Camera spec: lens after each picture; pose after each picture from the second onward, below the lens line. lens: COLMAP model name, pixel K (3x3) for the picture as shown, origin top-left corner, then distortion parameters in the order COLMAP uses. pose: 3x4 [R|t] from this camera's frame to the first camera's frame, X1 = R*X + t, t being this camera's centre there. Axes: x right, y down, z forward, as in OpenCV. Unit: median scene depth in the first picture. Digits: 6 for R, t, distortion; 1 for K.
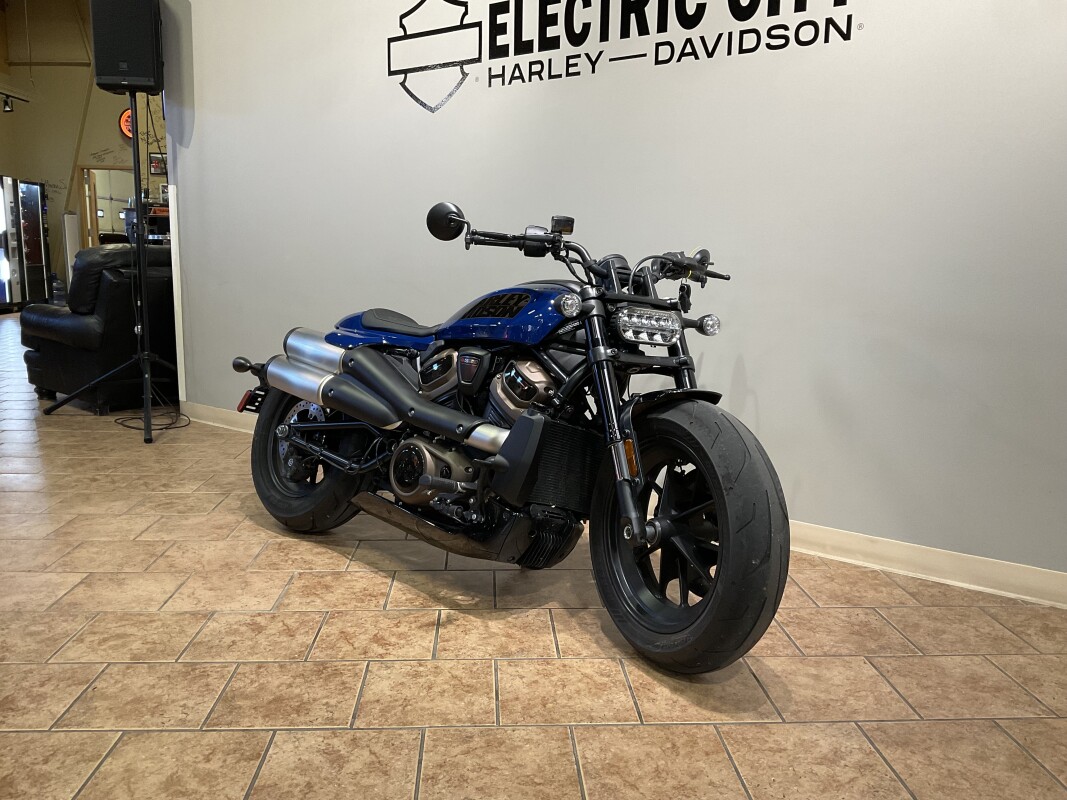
lens RADIAL K [[874.8, 0, 533.5], [0, 874.8, 400.0], [0, 0, 1]] dist [0.079445, -0.159743]
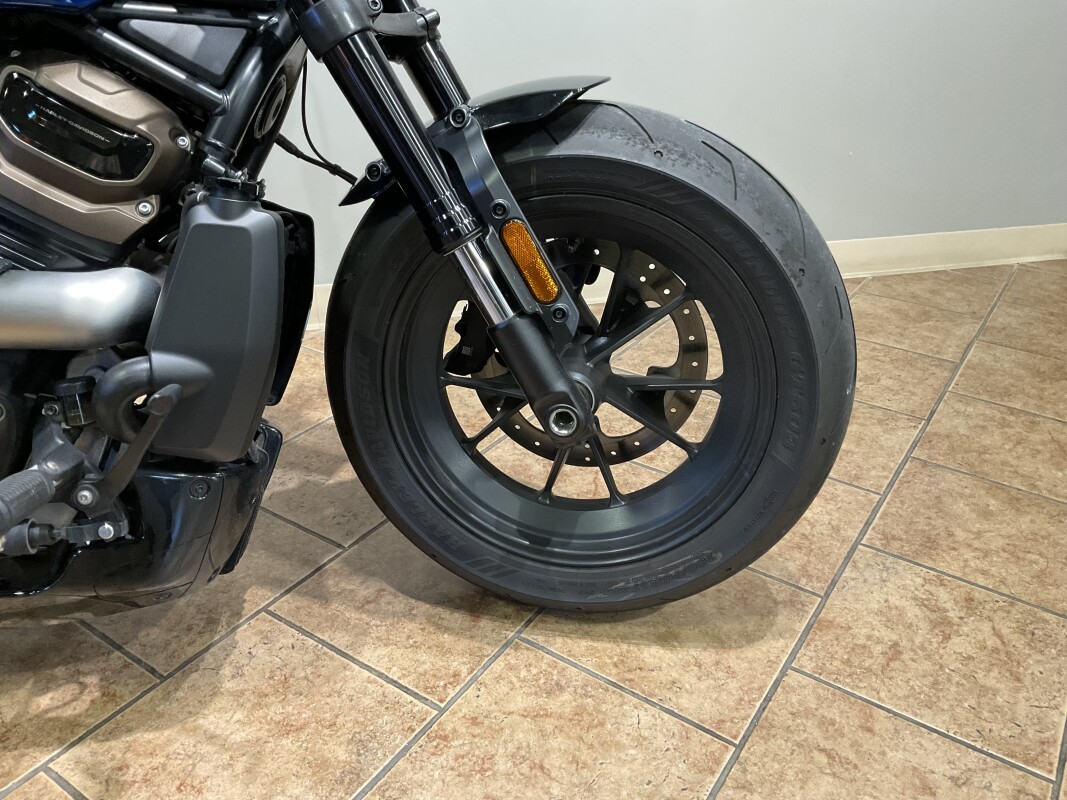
lens RADIAL K [[891.2, 0, 529.2], [0, 891.2, 392.4], [0, 0, 1]] dist [0.012352, -0.044485]
pose [[0.604109, -0.375370, 0.702958, -0.196892], [0.123782, 0.915607, 0.382546, -0.038221], [-0.787229, -0.144086, 0.599591, 0.637960]]
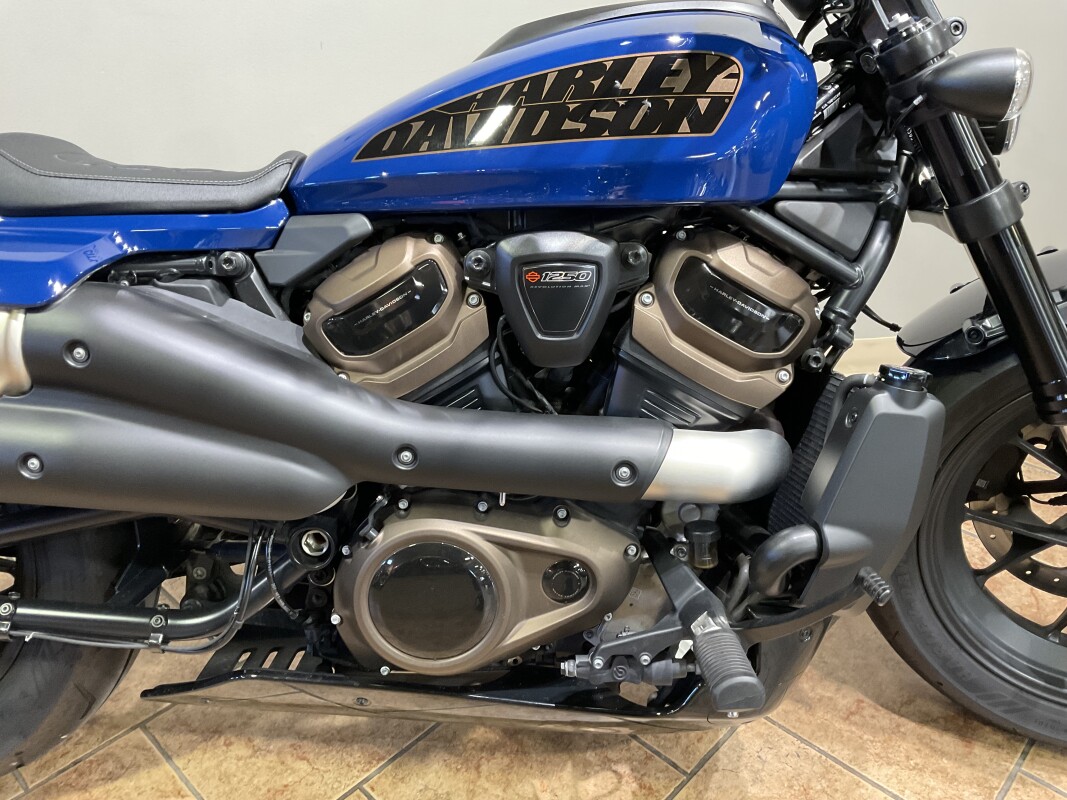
lens RADIAL K [[895.6, 0, 533.5], [0, 895.6, 400.0], [0, 0, 1]] dist [0.059772, -0.101995]
pose [[0.727996, -0.351558, 0.588582, -0.327977], [0.128075, 0.913140, 0.387004, -0.147376], [-0.673512, -0.206355, 0.709788, 0.782797]]
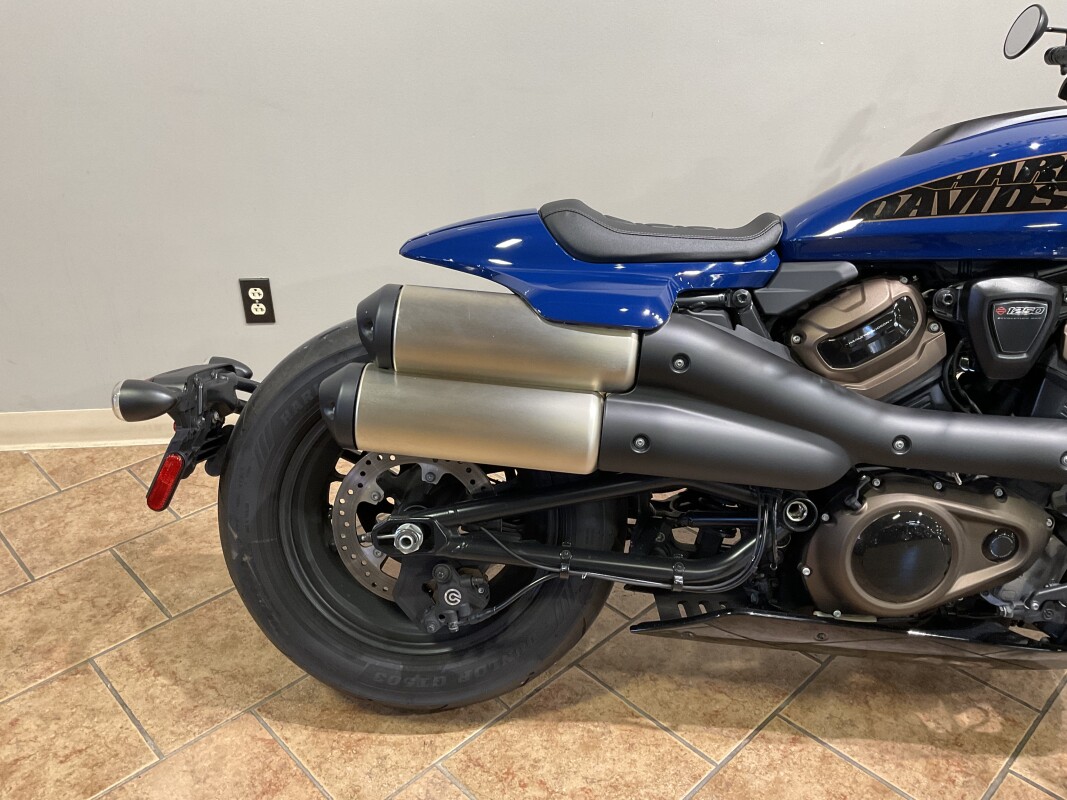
lens RADIAL K [[891.2, 0, 529.2], [0, 891.2, 392.4], [0, 0, 1]] dist [0.012352, -0.044485]
pose [[0.758783, -0.318536, 0.568141, -0.586631], [0.128505, 0.928325, 0.348853, -0.214507], [-0.638542, -0.191695, 0.745331, 0.848893]]
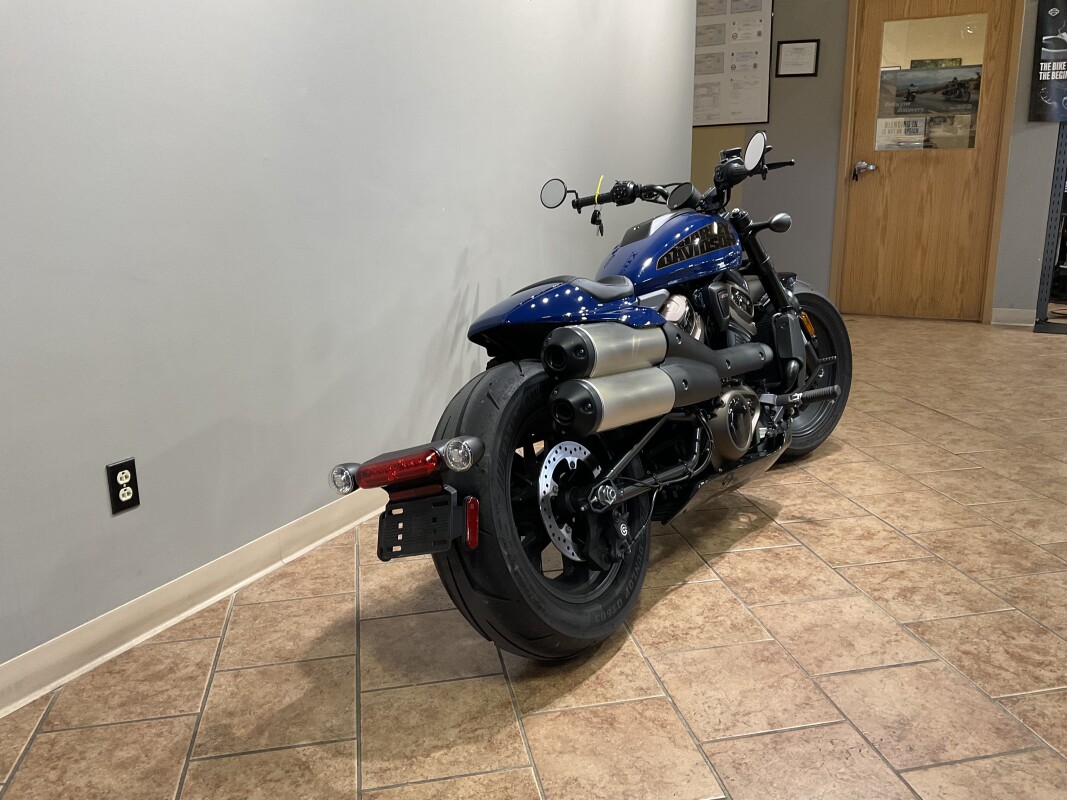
lens RADIAL K [[891.2, 0, 529.2], [0, 891.2, 392.4], [0, 0, 1]] dist [0.012352, -0.044485]
pose [[-0.141877, -0.249906, 0.957819, -1.082215], [0.177043, 0.945600, 0.272942, -0.263984], [-0.973923, 0.208299, -0.089915, 1.396755]]
